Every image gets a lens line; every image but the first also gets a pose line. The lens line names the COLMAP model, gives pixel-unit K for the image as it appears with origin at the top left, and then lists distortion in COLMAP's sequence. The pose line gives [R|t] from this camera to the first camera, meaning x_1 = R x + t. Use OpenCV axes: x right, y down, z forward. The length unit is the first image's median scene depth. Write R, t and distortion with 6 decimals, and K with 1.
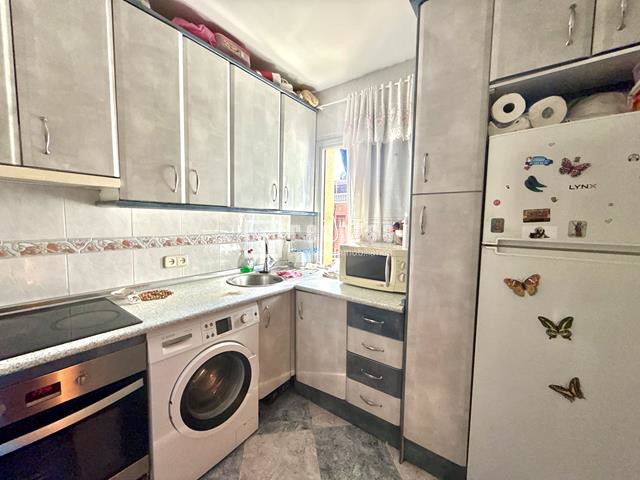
lens RADIAL K [[254.3, 0, 318.2], [0, 254.3, 239.3], [0, 0, 1]] dist [-0.000343, -0.000003]
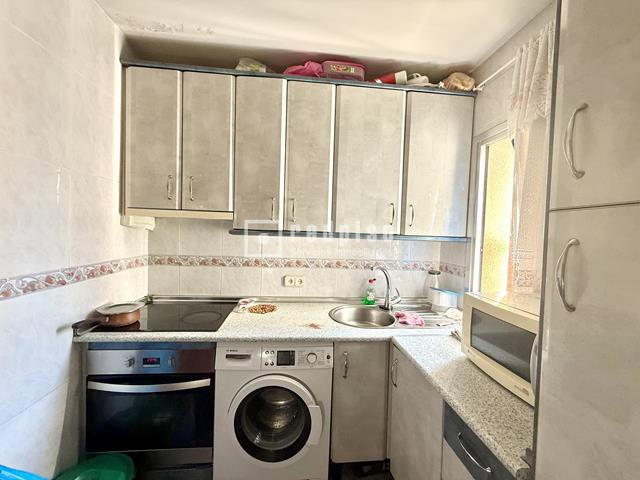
lens RADIAL K [[254.3, 0, 318.2], [0, 254.3, 239.3], [0, 0, 1]] dist [-0.000343, -0.000003]
pose [[0.671120, 0.023387, -0.740980, 0.386846], [-0.075866, 0.996421, -0.037264, -0.074494], [0.737457, 0.081224, 0.670493, 0.392905]]
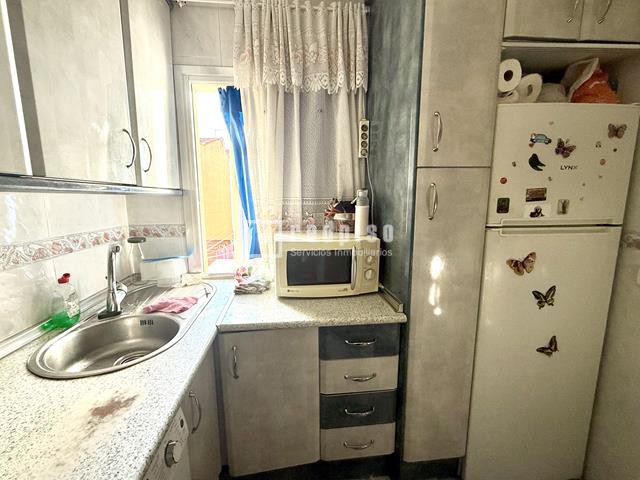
lens RADIAL K [[269.9, 0, 310.0], [0, 269.9, 240.2], [0, 0, 1]] dist [0.001625, 0.000182]
pose [[0.745876, -0.125640, 0.654128, -0.372268], [0.068114, 0.991288, 0.112731, -0.067271], [-0.662593, -0.039528, 0.747936, 0.549105]]
